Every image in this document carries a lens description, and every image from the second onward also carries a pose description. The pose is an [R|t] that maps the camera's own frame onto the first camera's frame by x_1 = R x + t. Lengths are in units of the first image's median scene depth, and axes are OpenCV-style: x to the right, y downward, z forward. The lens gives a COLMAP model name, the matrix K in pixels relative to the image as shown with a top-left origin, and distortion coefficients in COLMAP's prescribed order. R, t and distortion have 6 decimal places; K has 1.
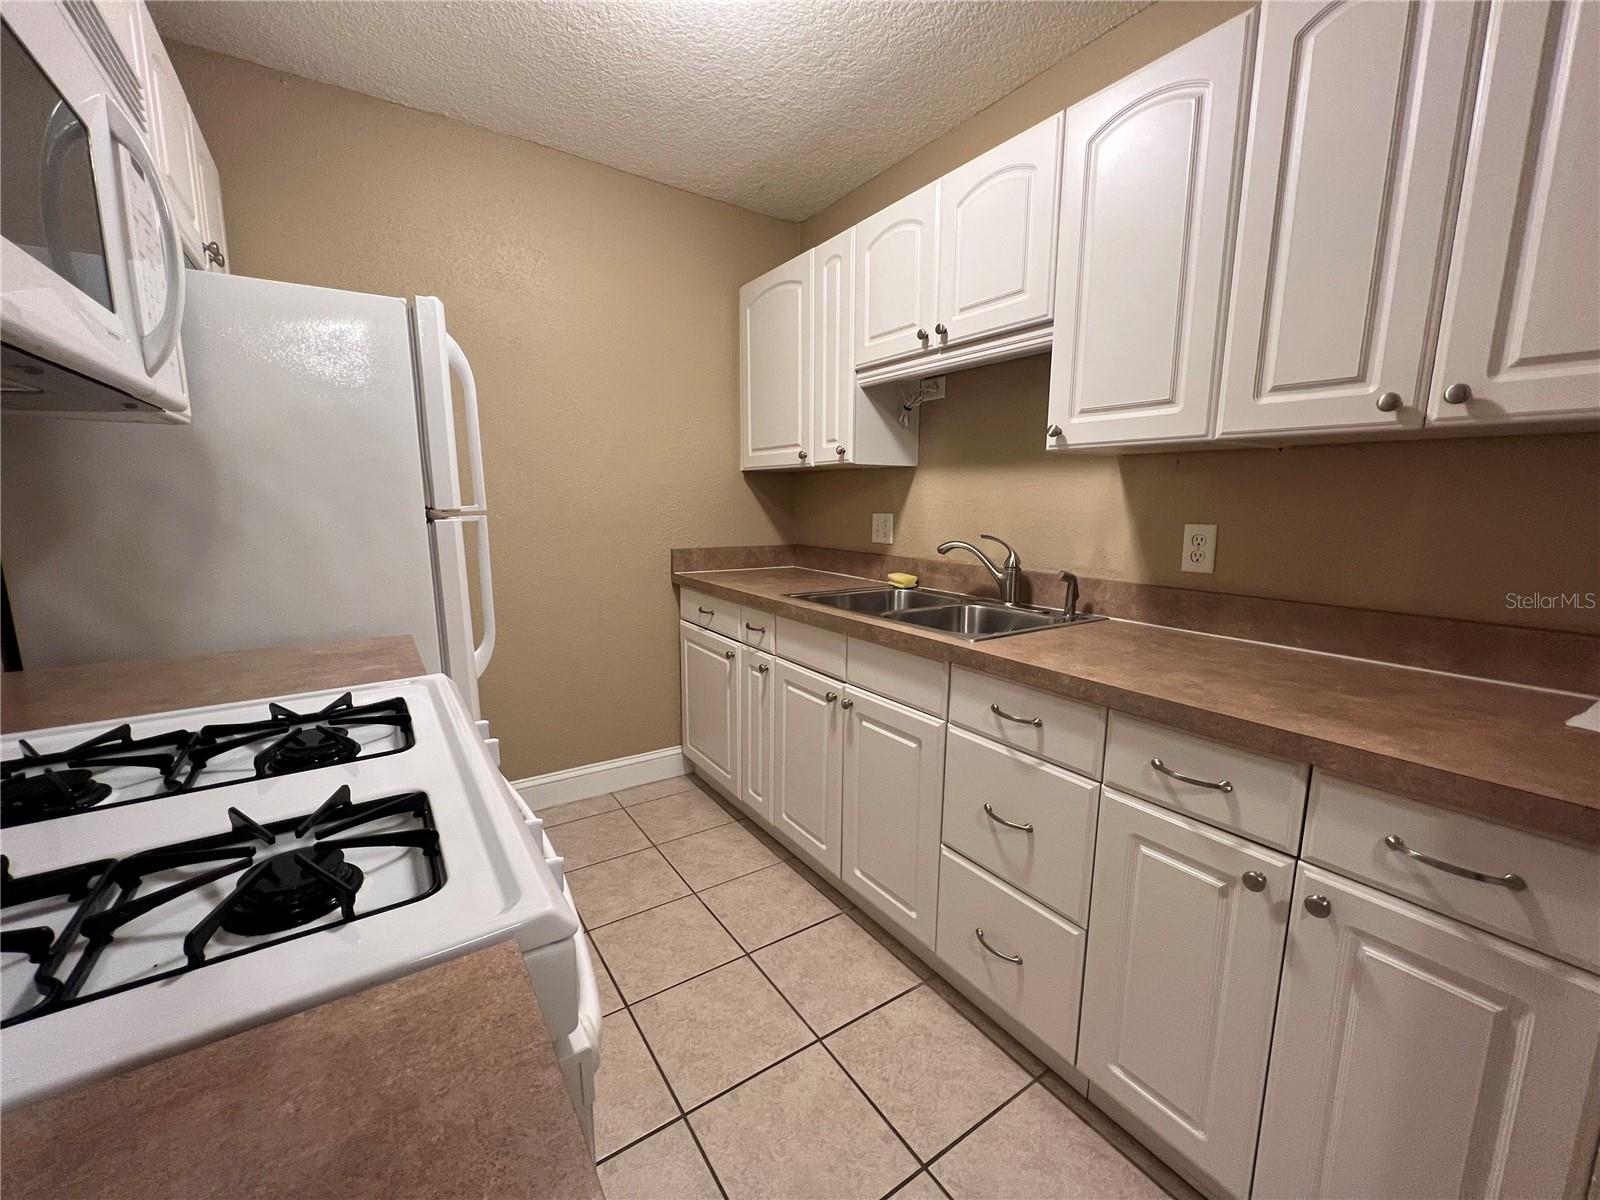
lens RADIAL K [[636.8, 0, 793.7], [0, 636.8, 601.9], [0, 0, 1]] dist [-0.002222, 0.000246]
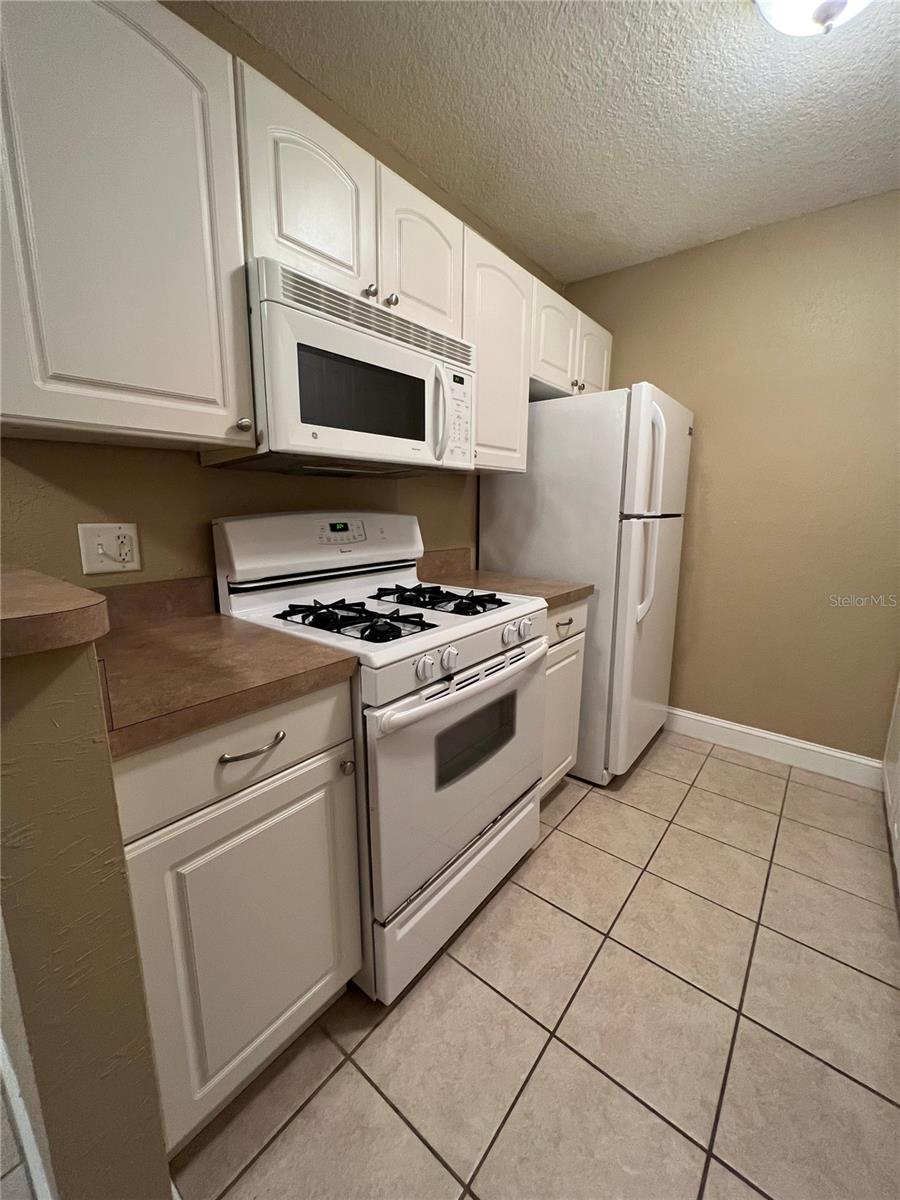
lens RADIAL K [[477.6, 0, 454.5], [0, 477.6, 599.2], [0, 0, 1]] dist [-0.002222, 0.000246]
pose [[0.307801, 0.183473, -0.933593, 0.473935], [-0.162063, 0.977002, 0.138572, -0.026868], [0.937547, 0.108649, 0.330457, 0.187846]]
